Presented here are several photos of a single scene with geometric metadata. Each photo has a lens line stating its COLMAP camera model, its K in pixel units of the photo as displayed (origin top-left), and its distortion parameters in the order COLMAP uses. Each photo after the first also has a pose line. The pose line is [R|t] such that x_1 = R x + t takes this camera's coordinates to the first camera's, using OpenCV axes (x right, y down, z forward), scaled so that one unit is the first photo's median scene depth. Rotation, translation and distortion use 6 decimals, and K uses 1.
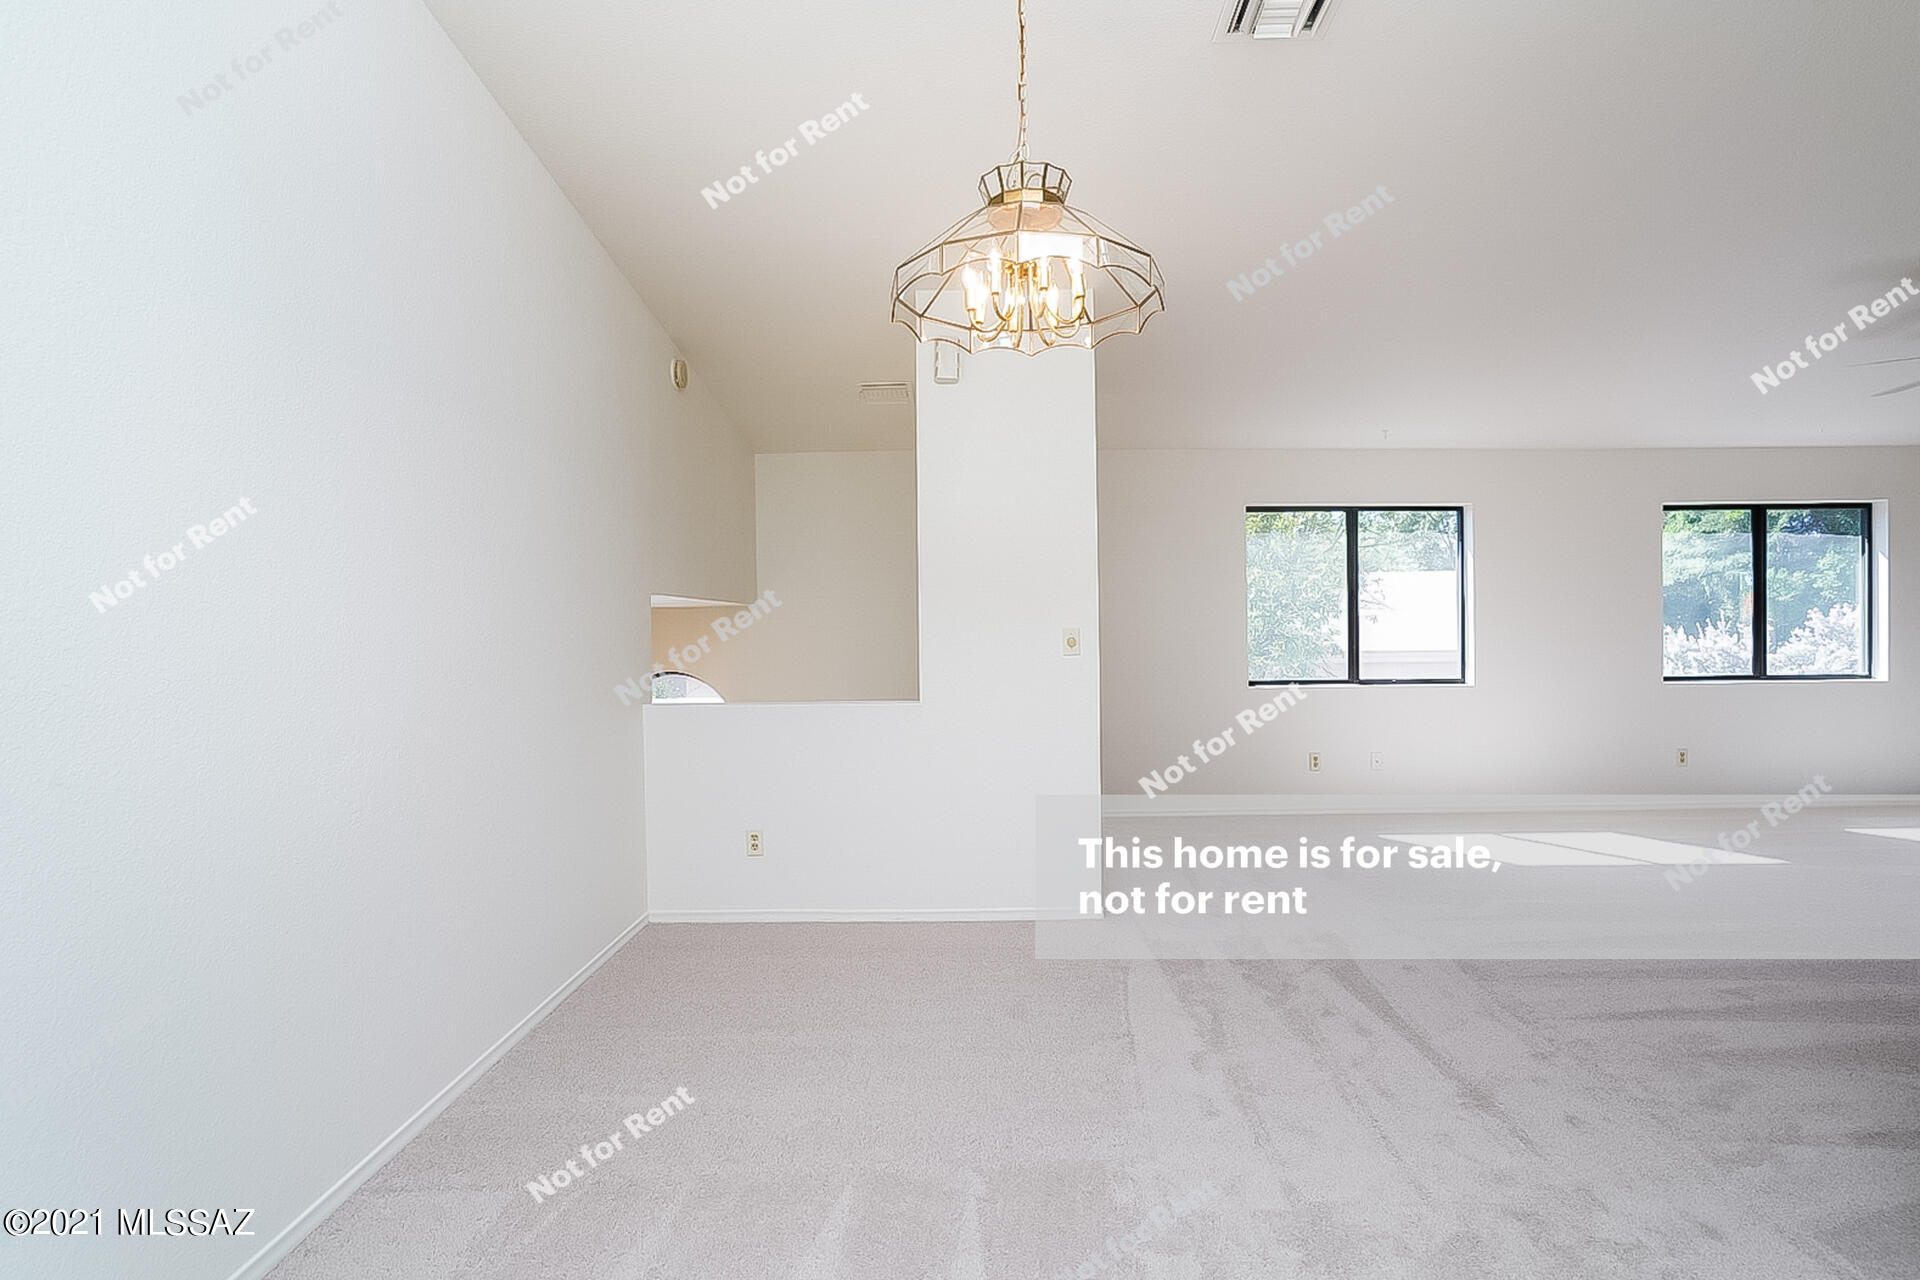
lens RADIAL K [[886.5, 0, 975.0], [0, 886.5, 638.1], [0, 0, 1]] dist [-0.001346, 0.000204]
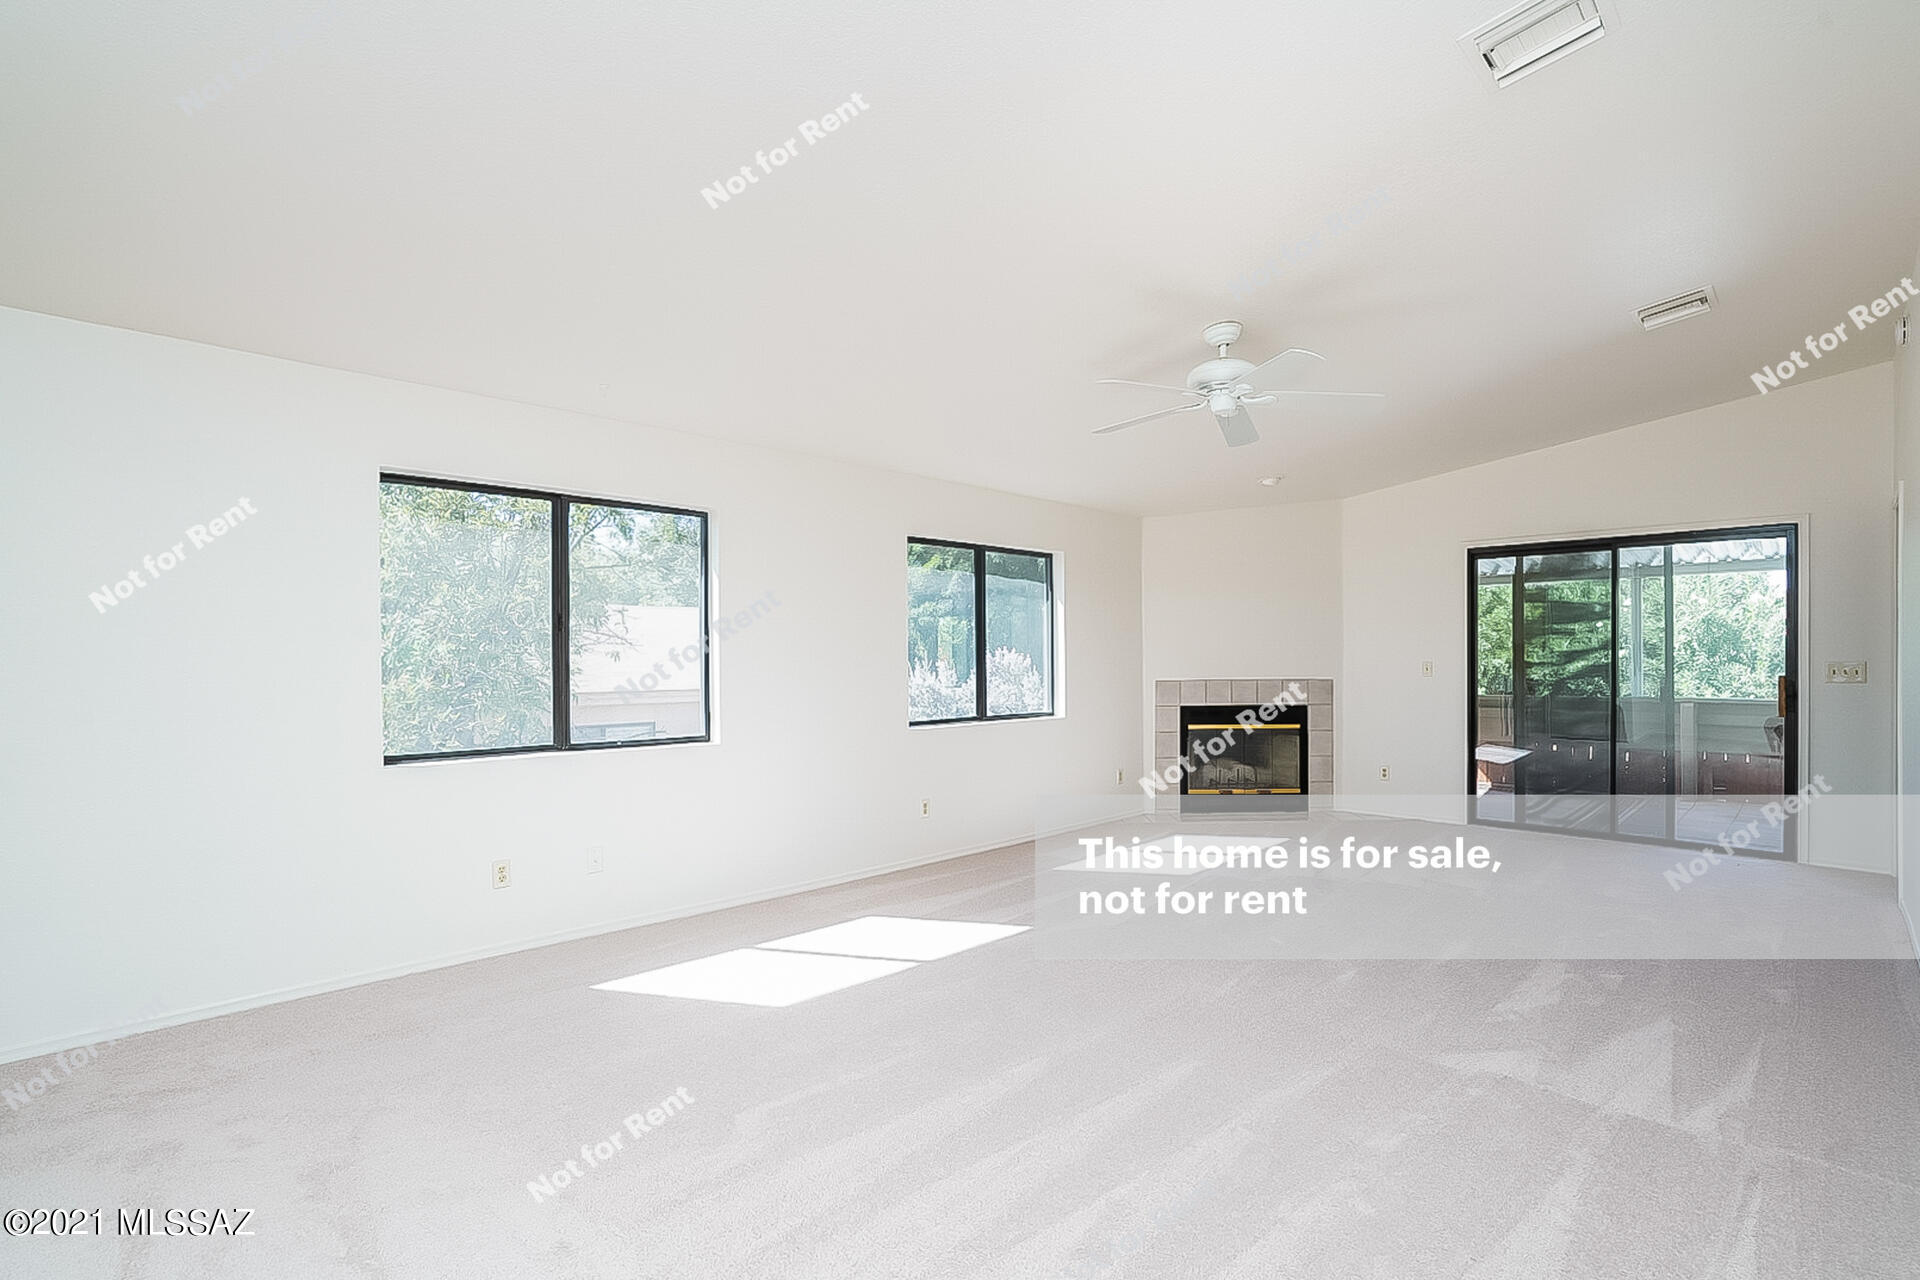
lens RADIAL K [[886.5, 0, 968.5], [0, 886.5, 655.2], [0, 0, 1]] dist [-0.001346, 0.000204]
pose [[0.713812, 0.009318, 0.700275, 0.168972], [0.005343, 0.999810, -0.018750, -0.008068], [-0.700317, 0.017125, 0.713627, 0.284044]]
